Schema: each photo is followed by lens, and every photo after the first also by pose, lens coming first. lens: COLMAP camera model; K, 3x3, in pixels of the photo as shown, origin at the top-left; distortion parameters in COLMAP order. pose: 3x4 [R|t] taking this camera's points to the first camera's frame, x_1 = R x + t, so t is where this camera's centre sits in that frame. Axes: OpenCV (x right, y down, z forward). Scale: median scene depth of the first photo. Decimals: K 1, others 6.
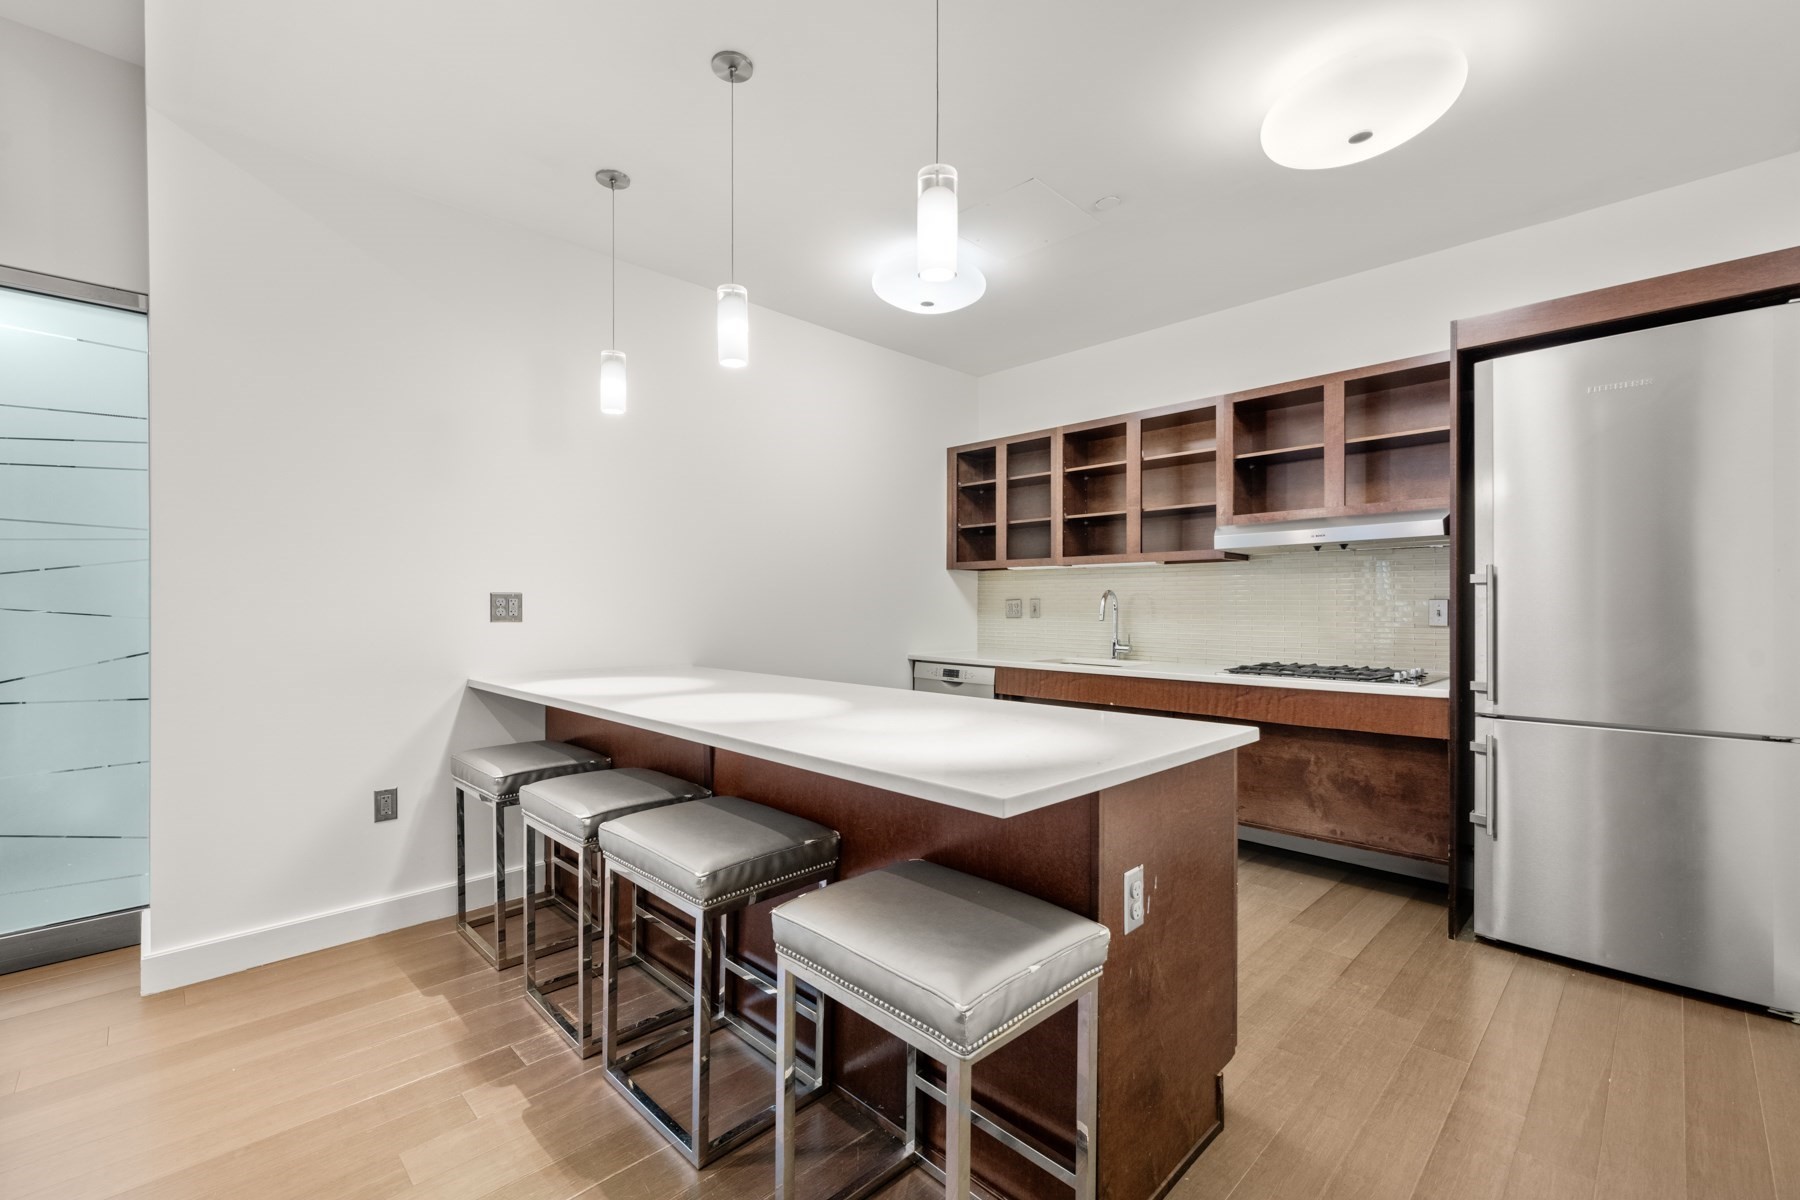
lens RADIAL K [[777.7, 0, 896.8], [0, 777.7, 607.0], [0, 0, 1]] dist [-0.001230, 0.000744]
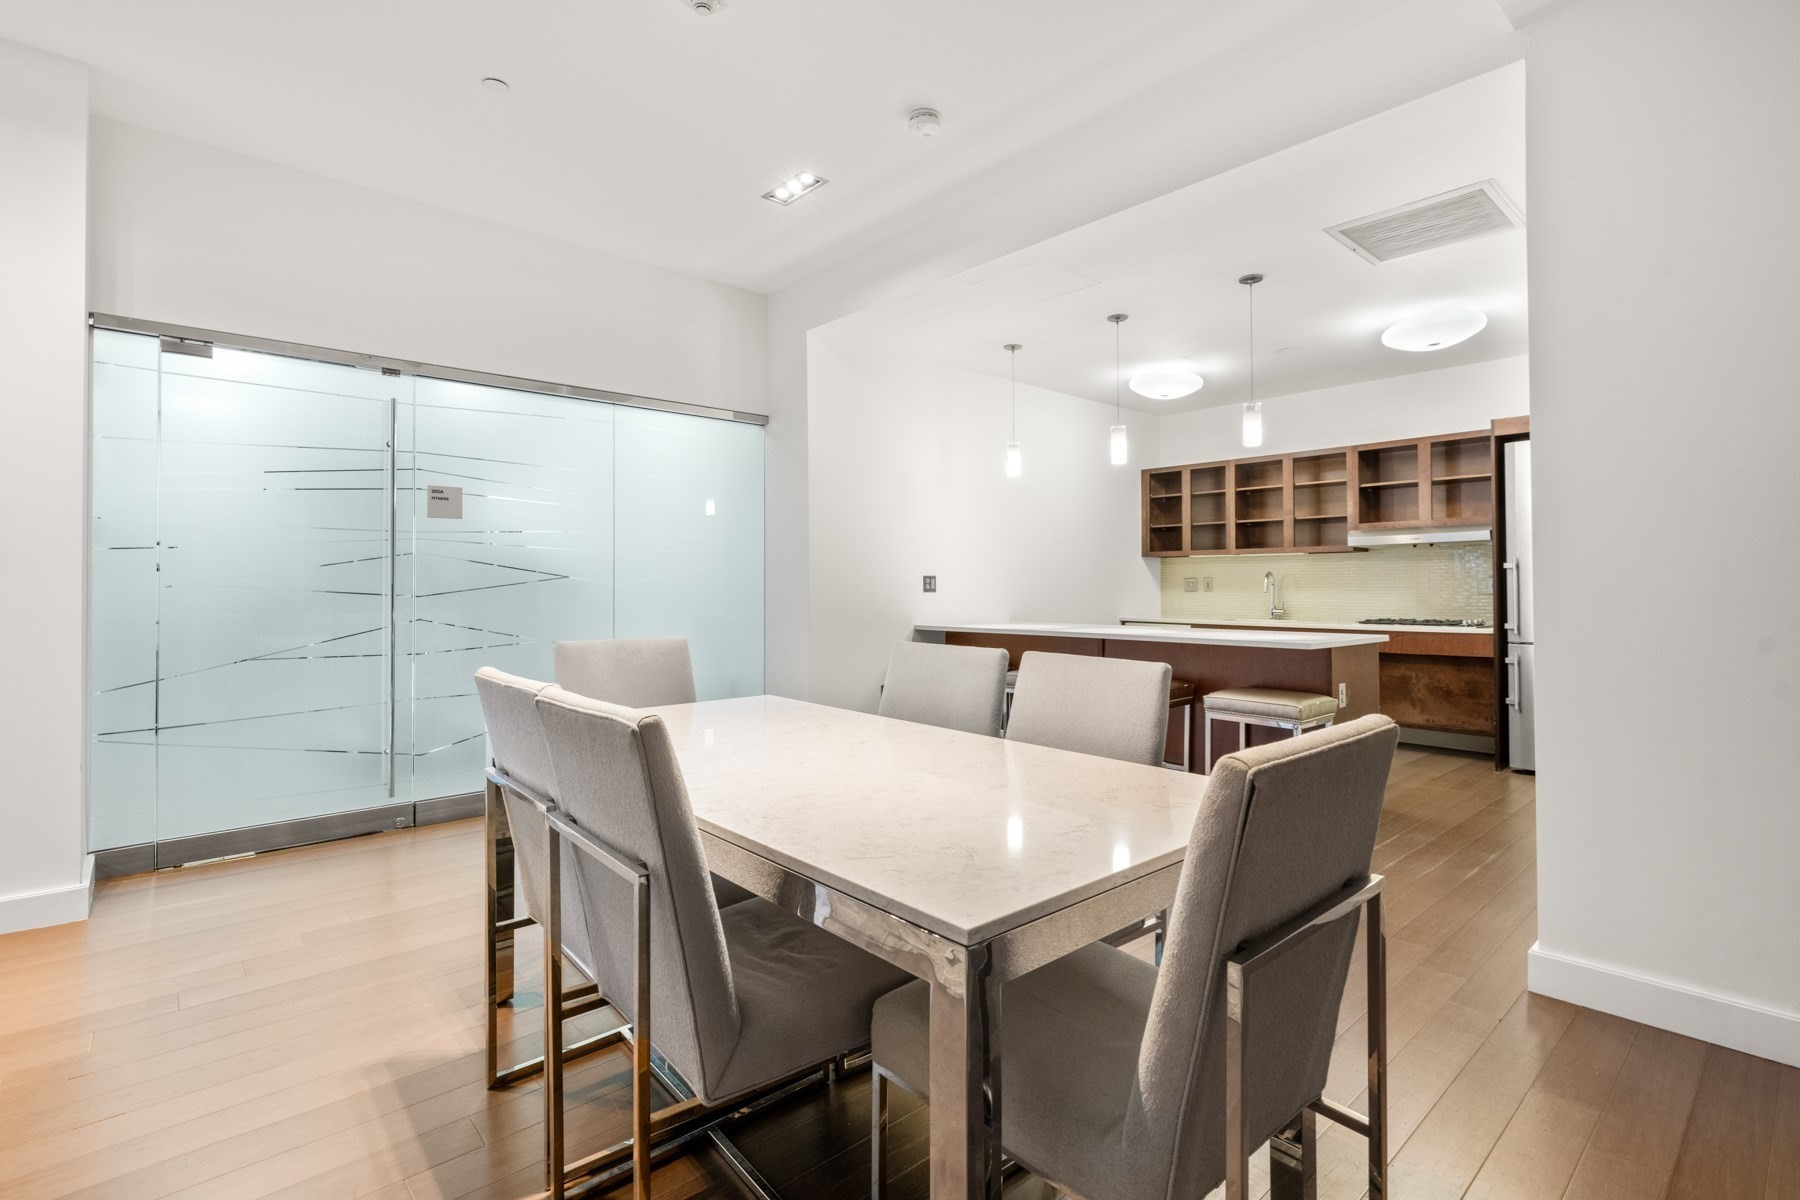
lens RADIAL K [[810.9, 0, 928.4], [0, 810.9, 570.4], [0, 0, 1]] dist [-0.000260, -0.000026]
pose [[0.998917, -0.003561, -0.046388, -0.370810], [0.002607, 0.999784, -0.020598, 0.006898], [0.046451, 0.020455, 0.998711, -0.691315]]
